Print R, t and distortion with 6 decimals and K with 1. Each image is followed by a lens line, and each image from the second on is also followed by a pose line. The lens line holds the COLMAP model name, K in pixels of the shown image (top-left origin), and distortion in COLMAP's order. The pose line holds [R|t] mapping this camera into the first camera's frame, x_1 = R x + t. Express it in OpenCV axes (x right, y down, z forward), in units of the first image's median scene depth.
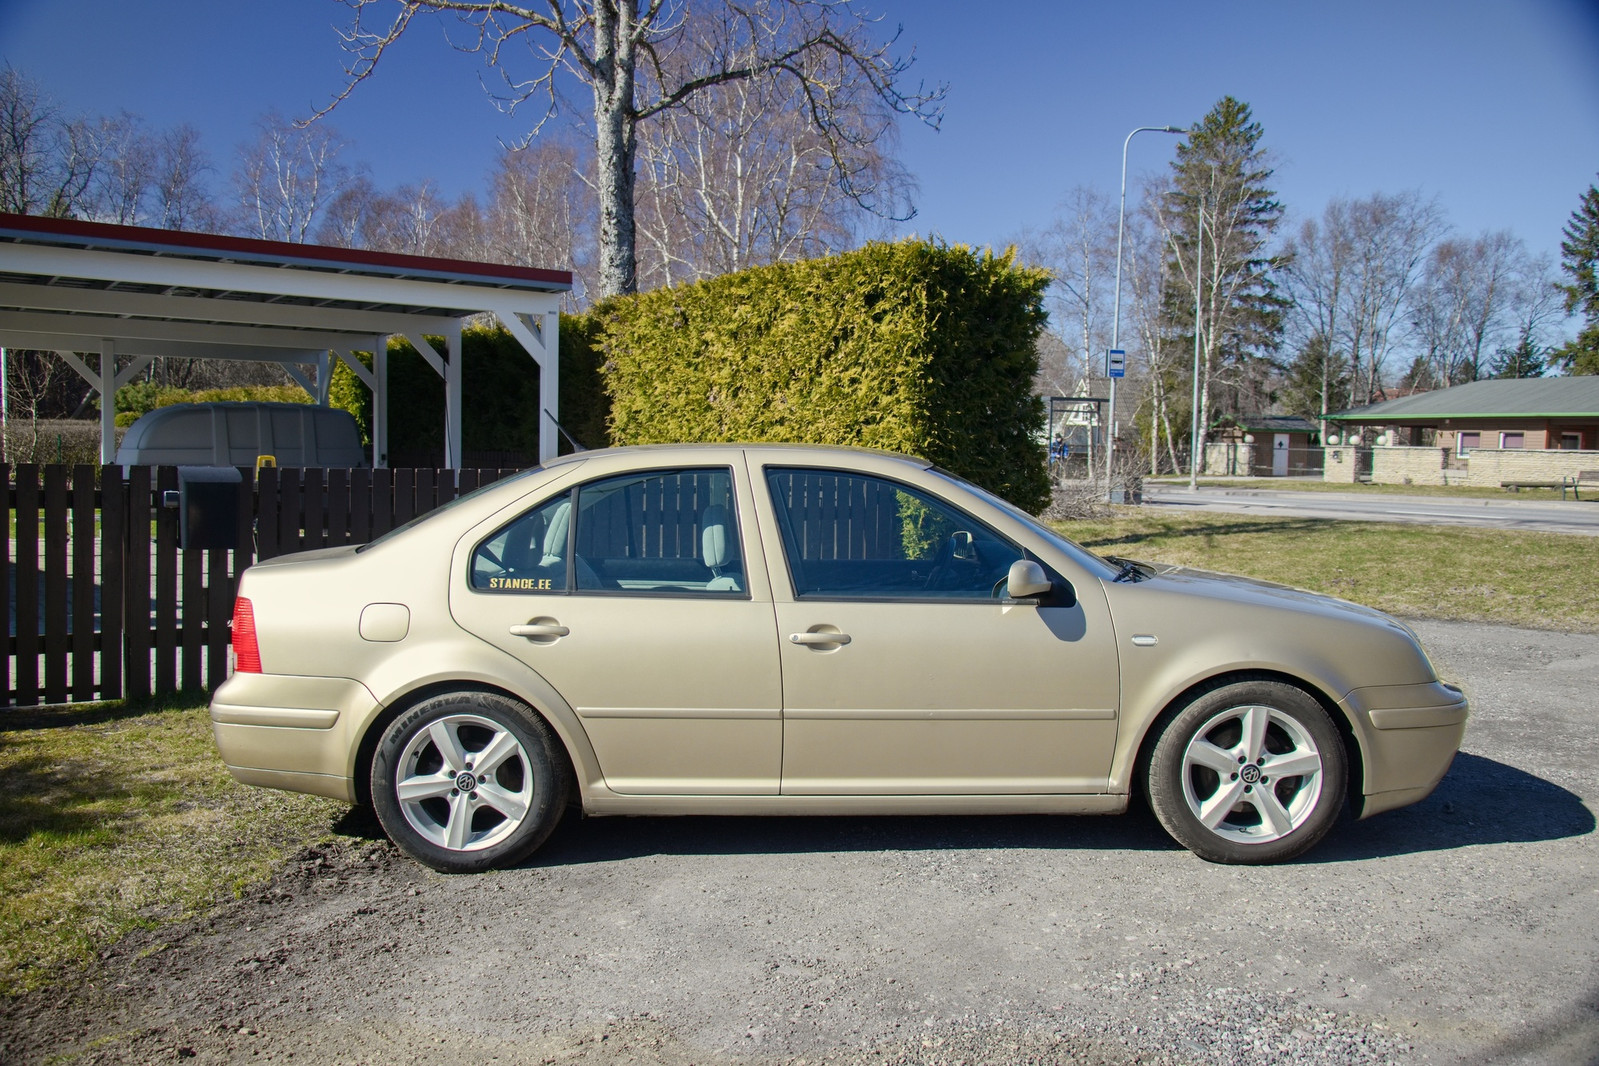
lens RADIAL K [[1338.1, 0, 792.7], [0, 1338.1, 526.2], [0, 0, 1]] dist [0.004113, 0.004825]
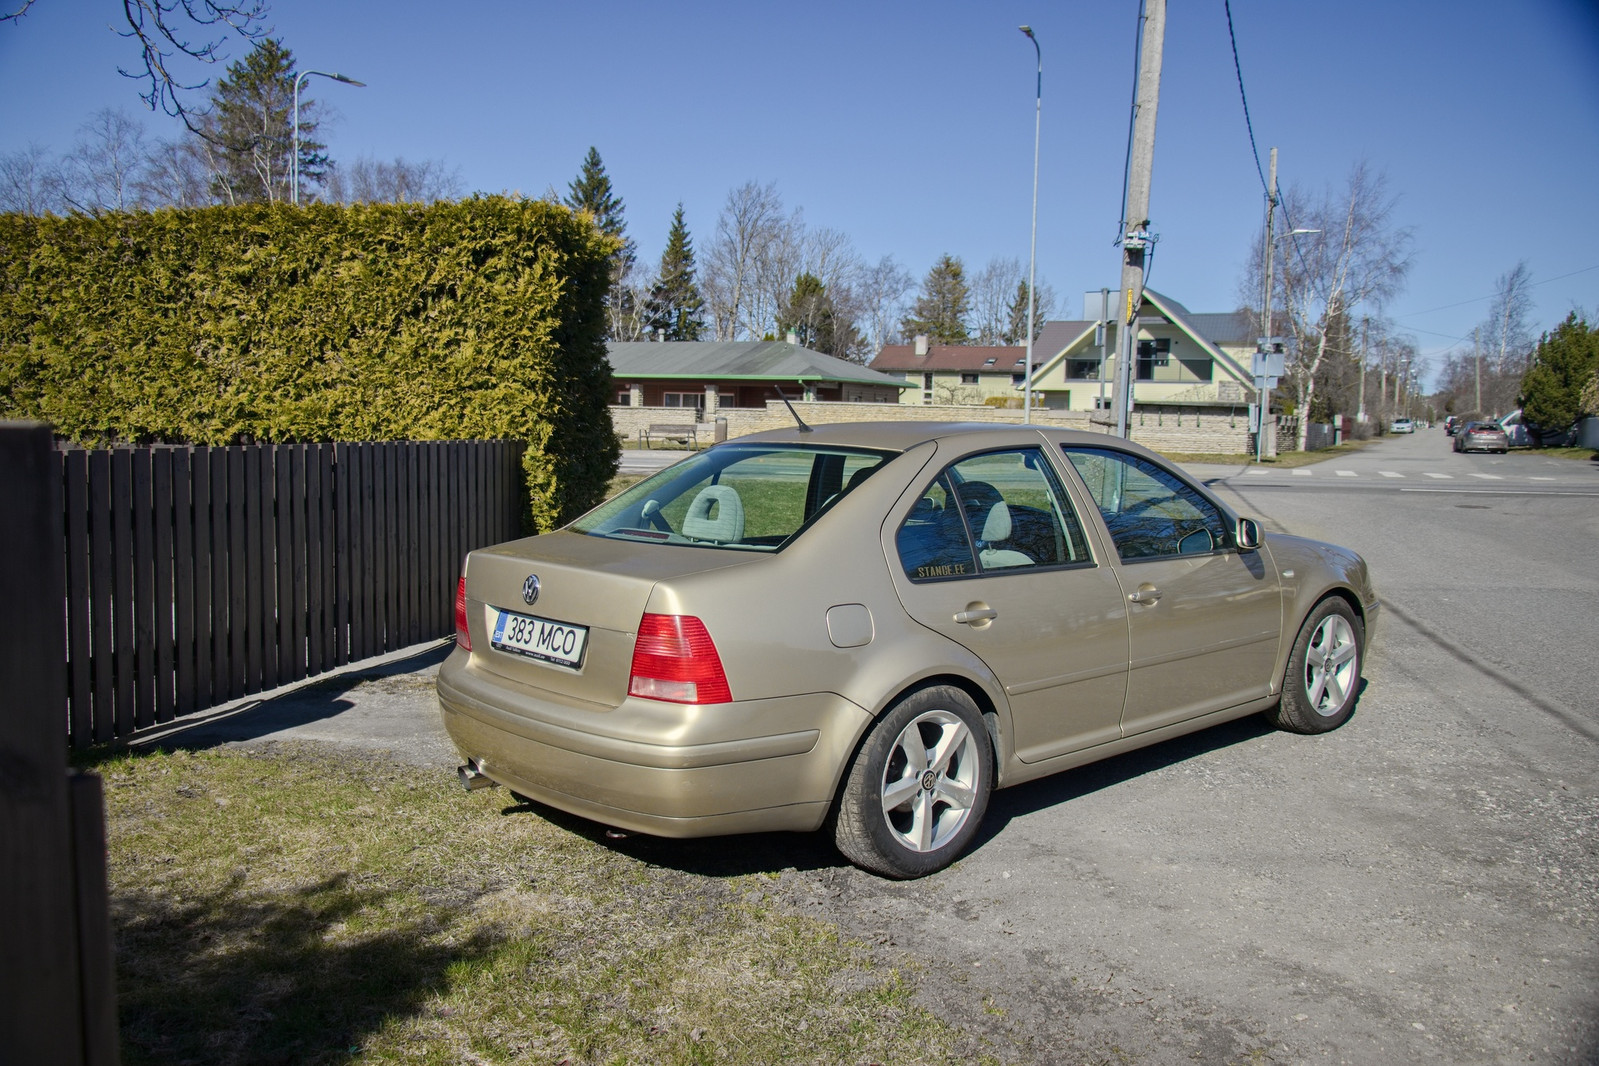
lens RADIAL K [[1338.1, 0, 792.7], [0, 1338.1, 526.2], [0, 0, 1]] dist [0.004113, 0.004825]
pose [[0.734306, -0.058598, 0.676285, -0.409128], [0.035034, 0.998211, 0.048452, -0.017675], [-0.677914, -0.011885, 0.735045, 0.154388]]
